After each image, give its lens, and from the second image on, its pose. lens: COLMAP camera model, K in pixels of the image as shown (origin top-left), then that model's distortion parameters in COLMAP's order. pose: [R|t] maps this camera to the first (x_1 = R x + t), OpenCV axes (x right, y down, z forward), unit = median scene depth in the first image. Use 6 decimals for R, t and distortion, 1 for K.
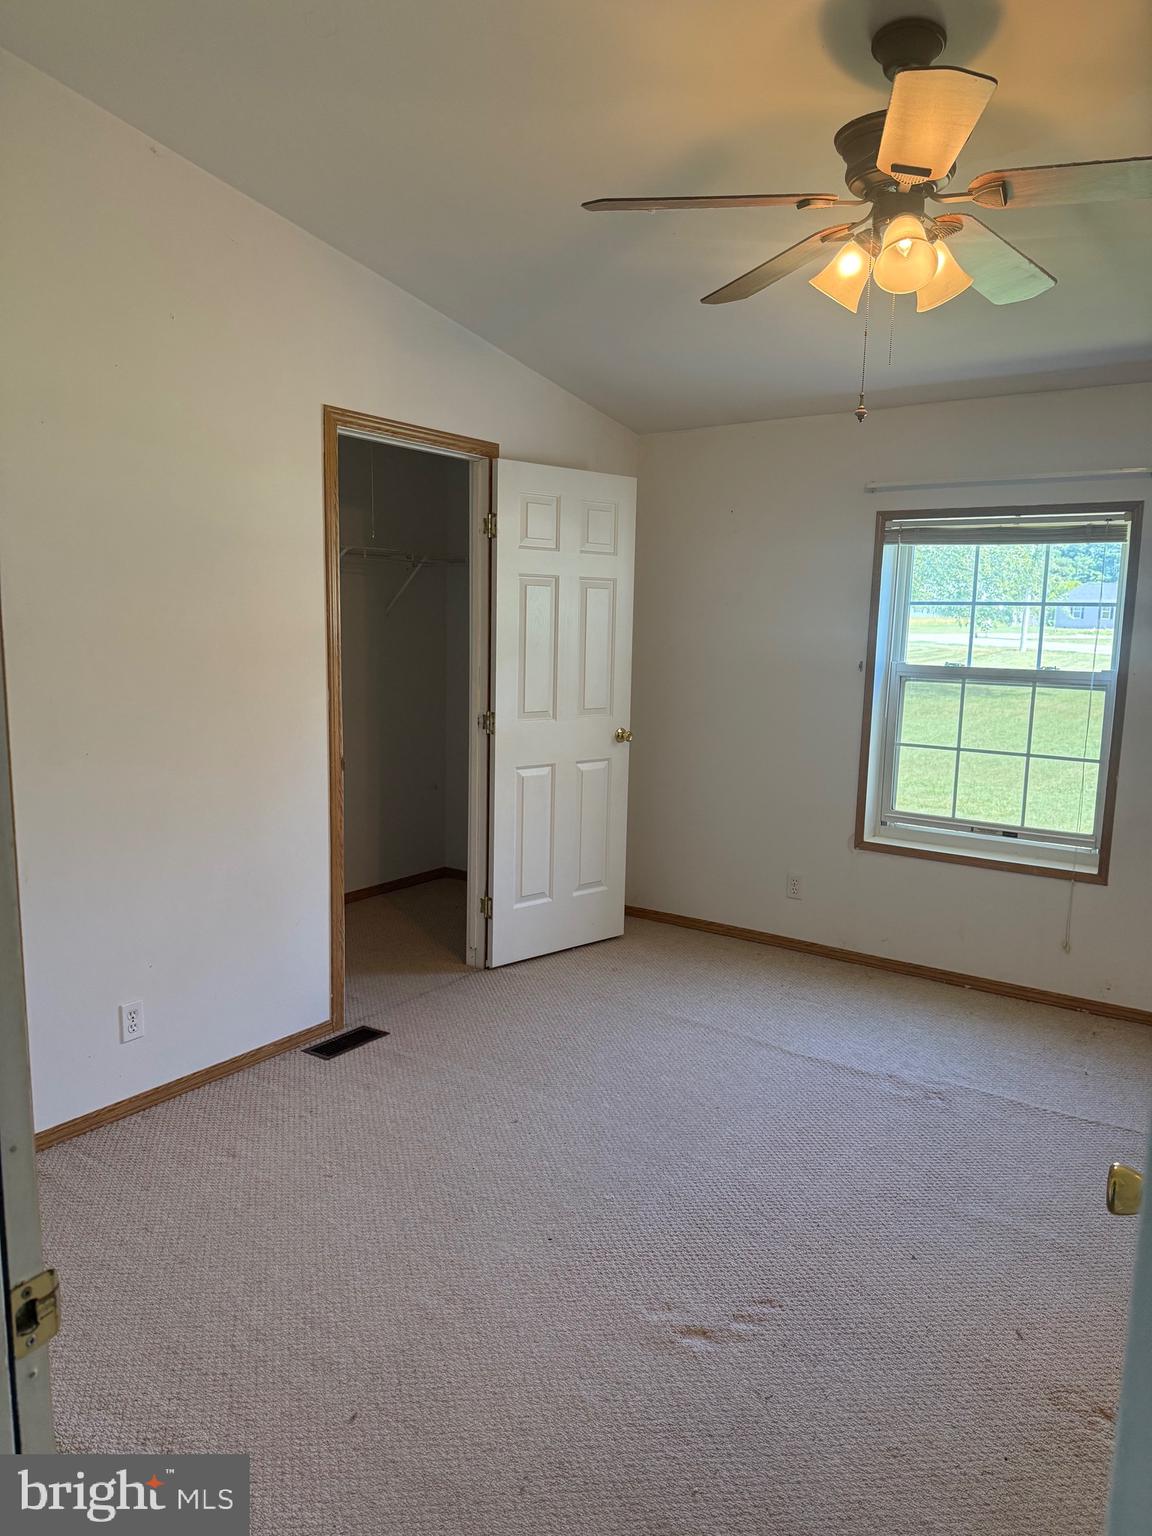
lens RADIAL K [[1083.8, 0, 521.4], [0, 1083.8, 760.0], [0, 0, 1]] dist [0.064982, -0.077726]
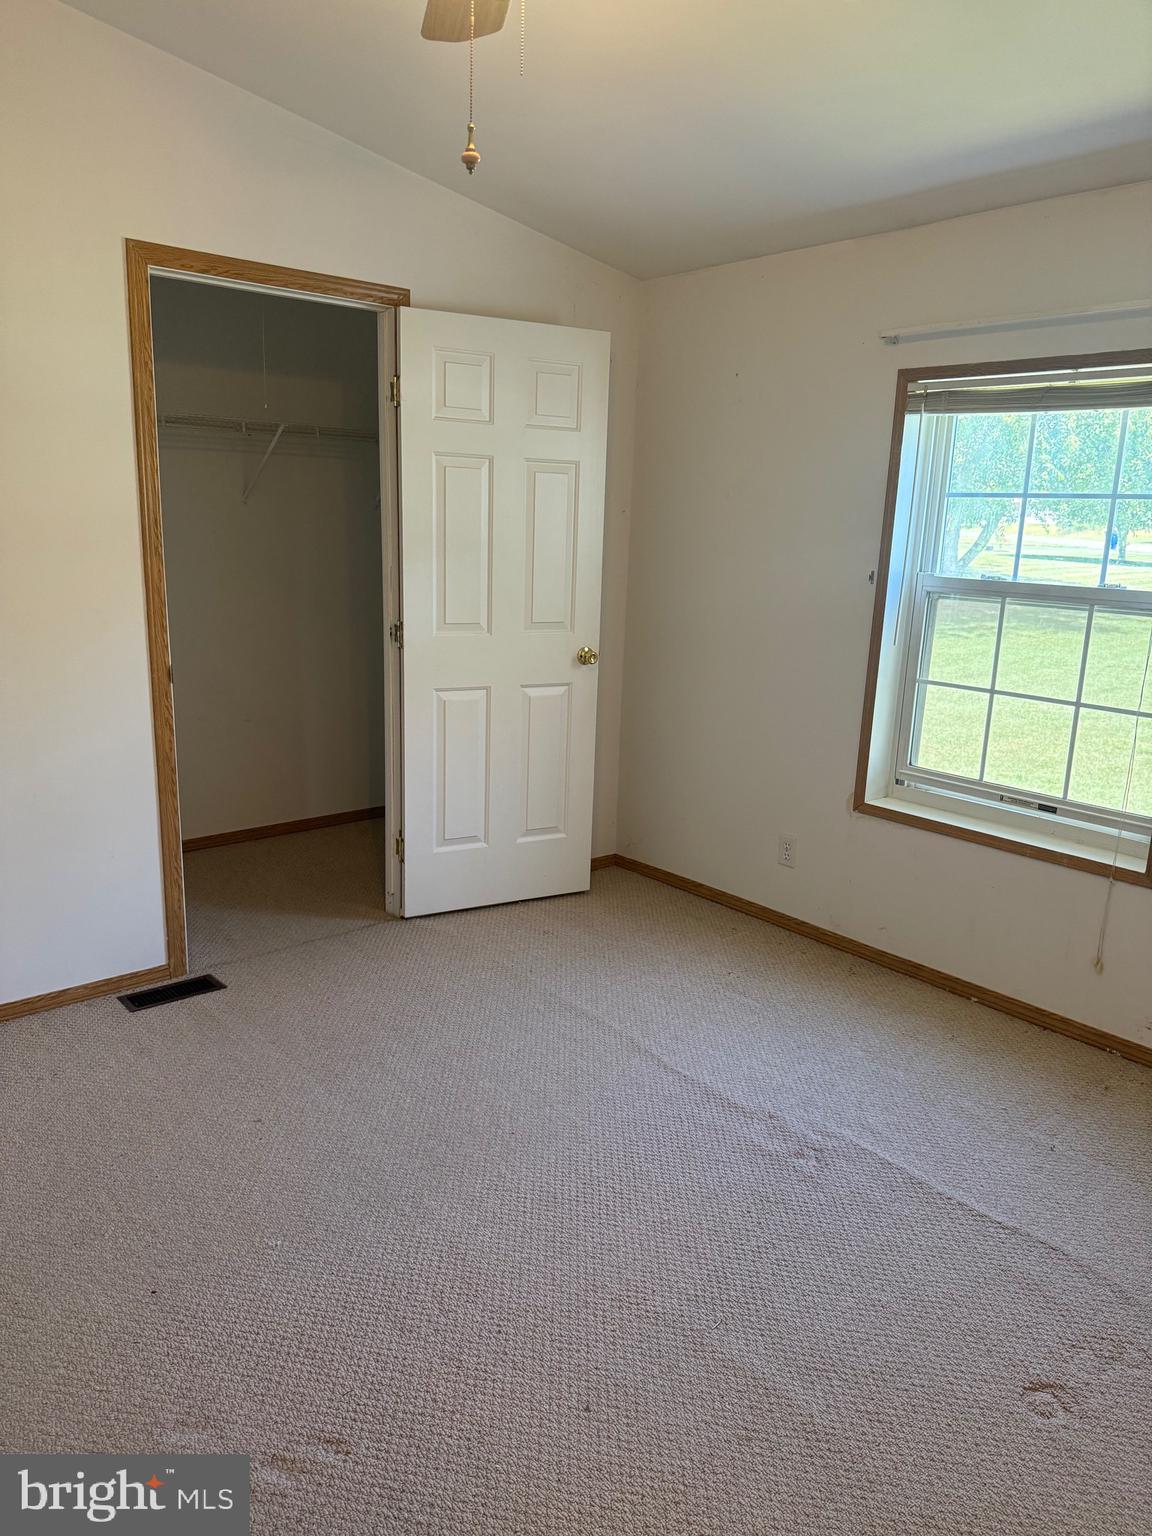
lens RADIAL K [[1083.8, 0, 535.6], [0, 1083.8, 764.4], [0, 0, 1]] dist [0.064982, -0.077726]
pose [[0.973979, 0.063000, -0.217705, 0.262515], [-0.043725, 0.994775, 0.092254, -0.015979], [0.222380, -0.080334, 0.971645, 0.191889]]
